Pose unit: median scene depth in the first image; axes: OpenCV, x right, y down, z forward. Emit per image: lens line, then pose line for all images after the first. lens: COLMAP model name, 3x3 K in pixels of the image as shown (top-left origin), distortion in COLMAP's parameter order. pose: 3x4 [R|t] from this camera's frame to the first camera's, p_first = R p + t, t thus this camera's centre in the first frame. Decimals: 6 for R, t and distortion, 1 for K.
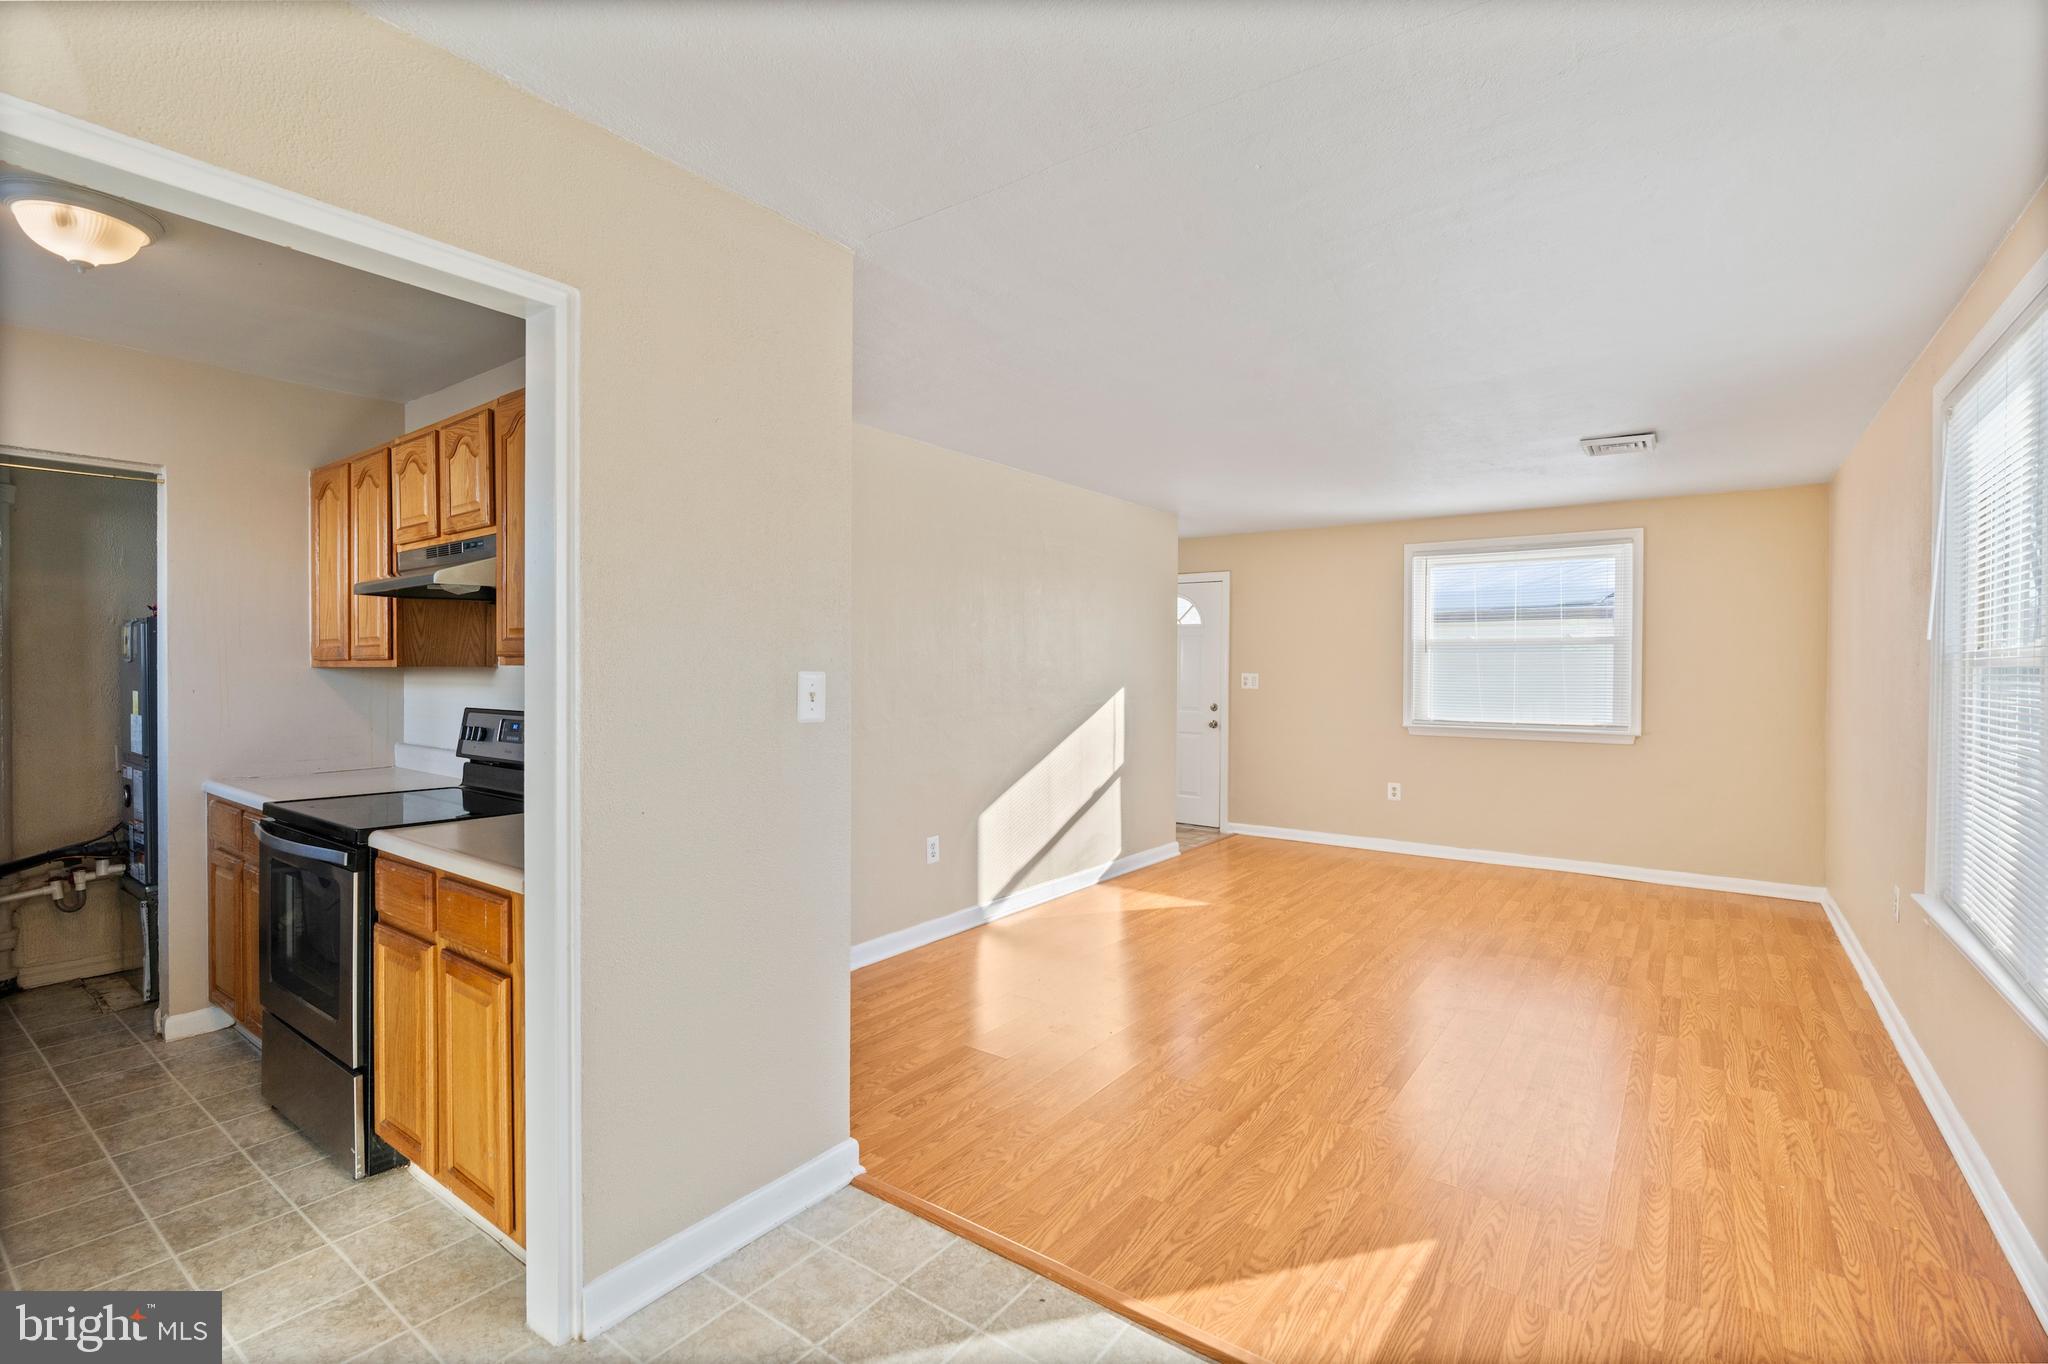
lens RADIAL K [[903.8, 0, 1031.2], [0, 903.8, 680.7], [0, 0, 1]] dist [-0.004261, 0.000137]
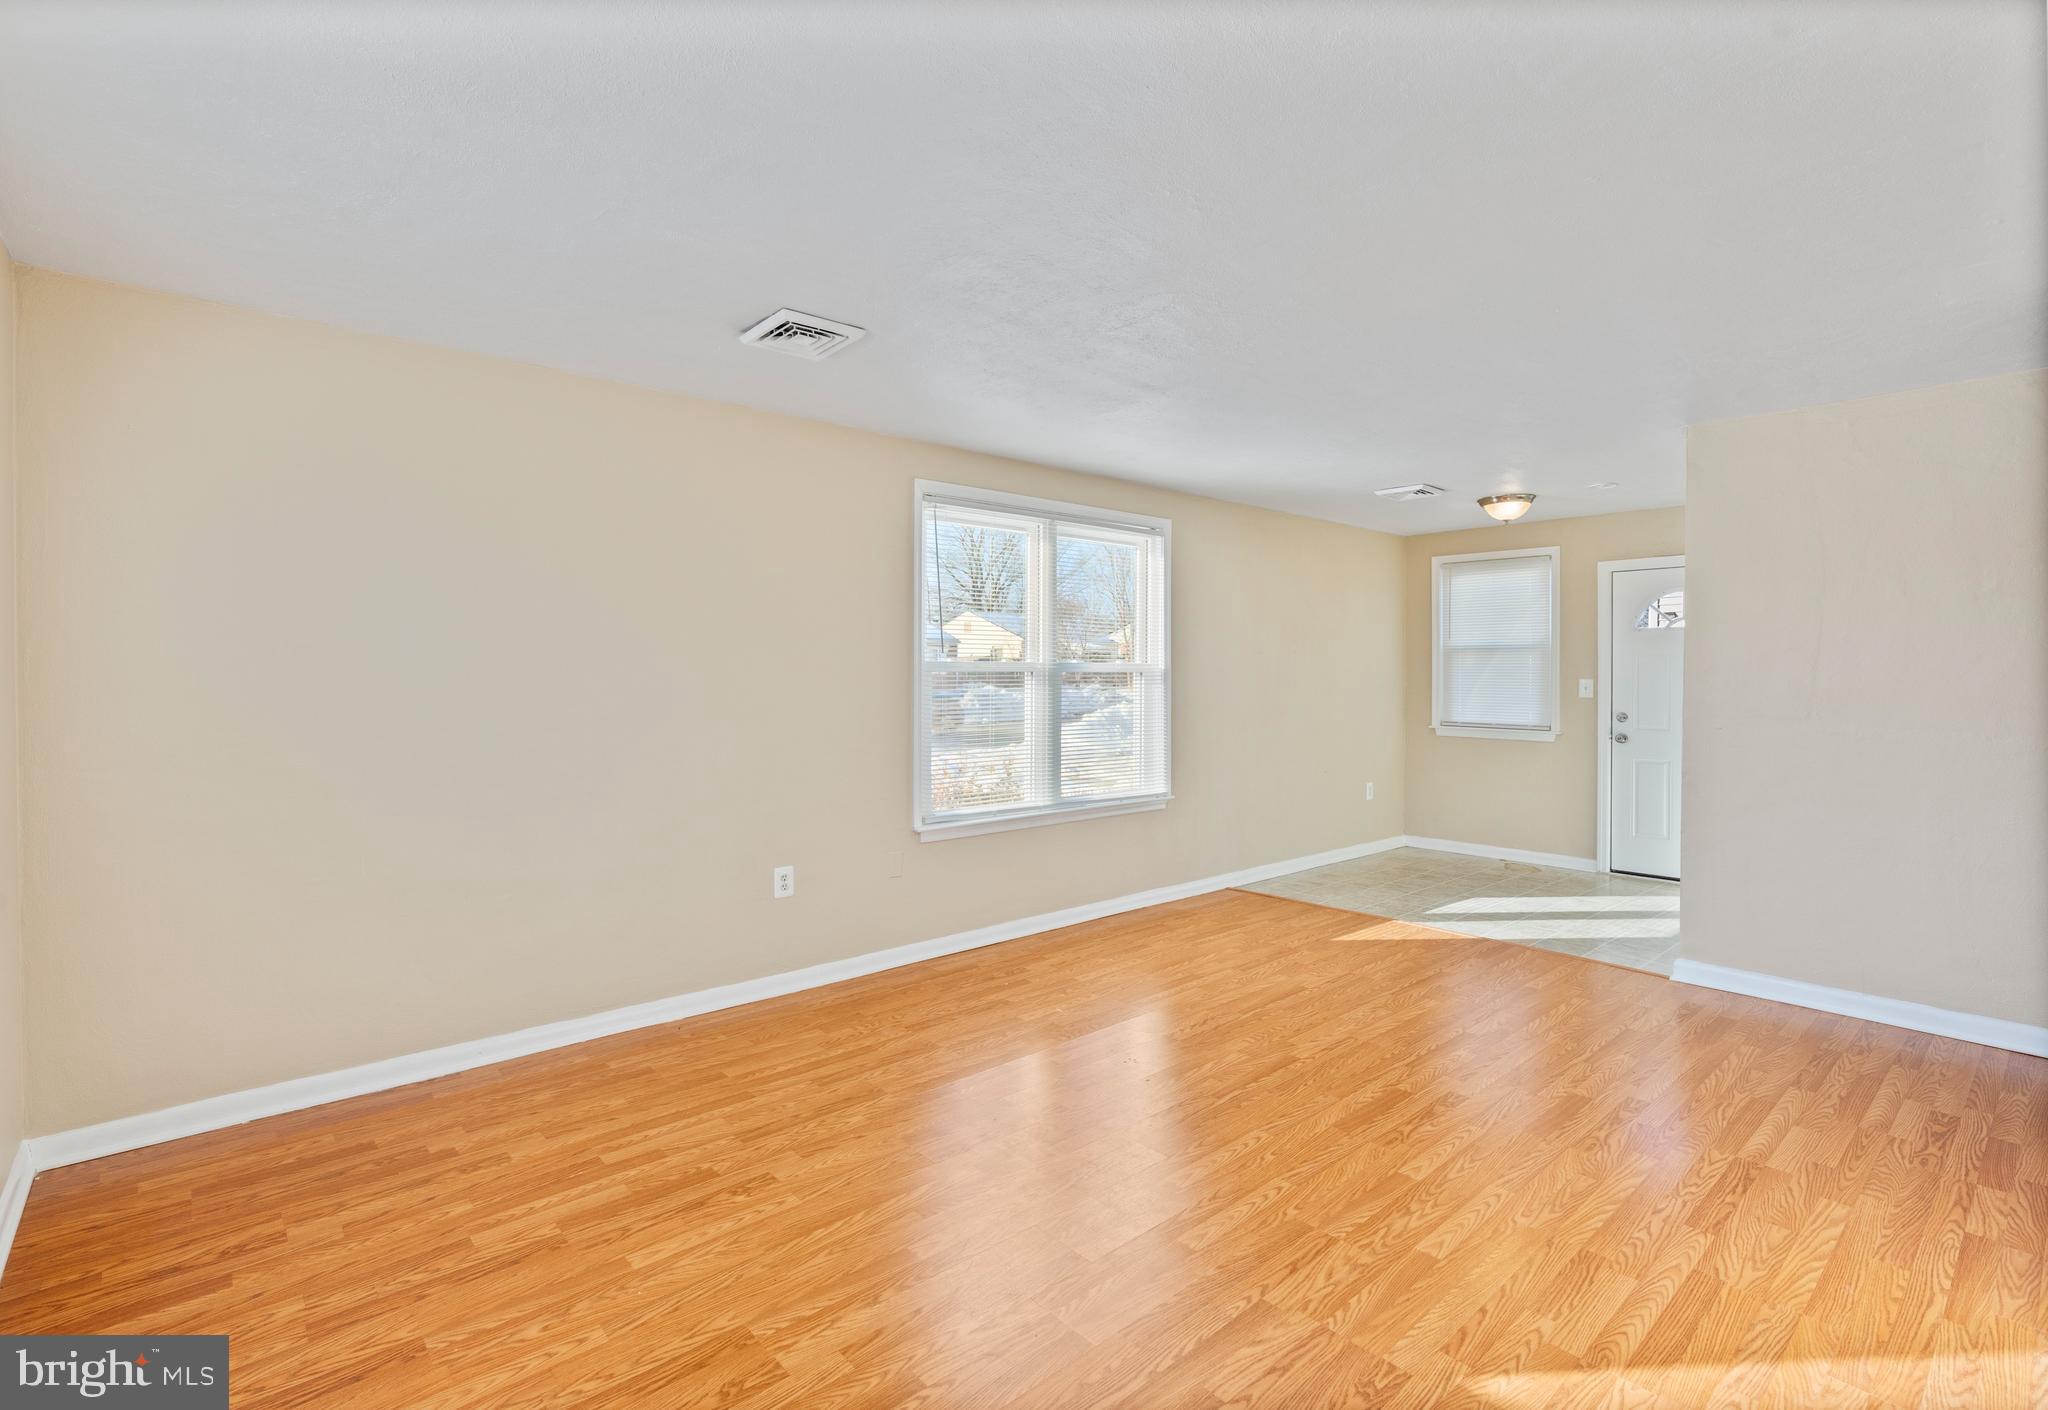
lens RADIAL K [[973.3, 0, 1022.9], [0, 973.3, 671.4], [0, 0, 1]] dist [0.013813, 0.000182]
pose [[-0.980412, -0.009668, 0.196719, 0.387177], [-0.007237, 0.999888, 0.013073, -0.021168], [-0.196823, 0.011393, -0.980373, 1.836040]]
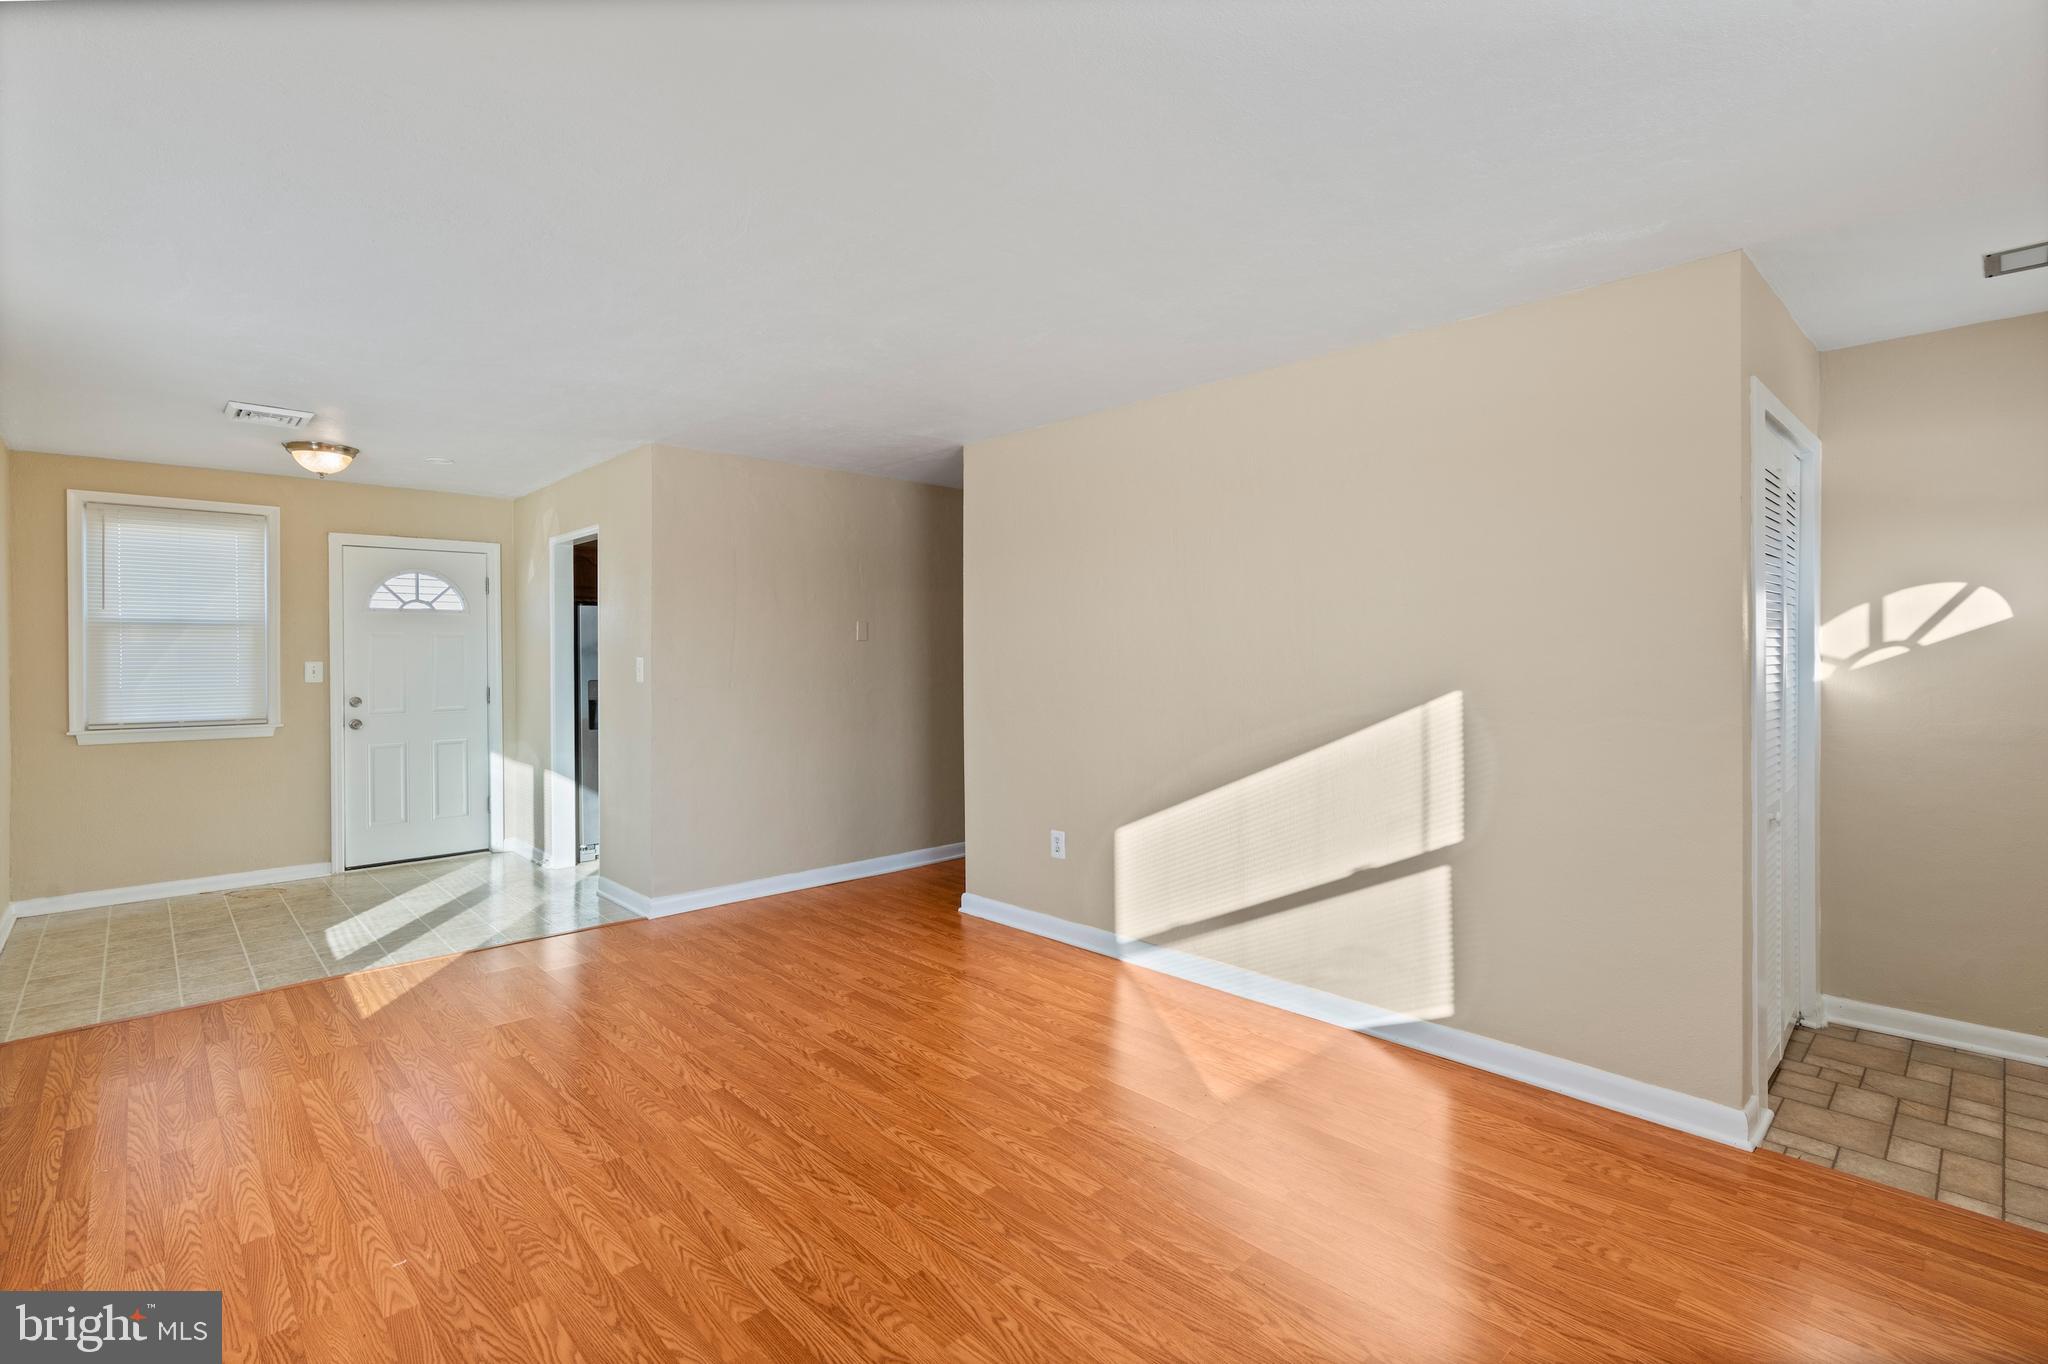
lens RADIAL K [[933.8, 0, 1022.1], [0, 933.8, 657.4], [0, 0, 1]] dist [-0.003514, -0.000445]
pose [[-0.172995, -0.001225, -0.984922, 1.001313], [-0.011479, 0.999934, 0.000773, -0.013069], [0.984856, 0.011440, -0.172998, 1.300508]]
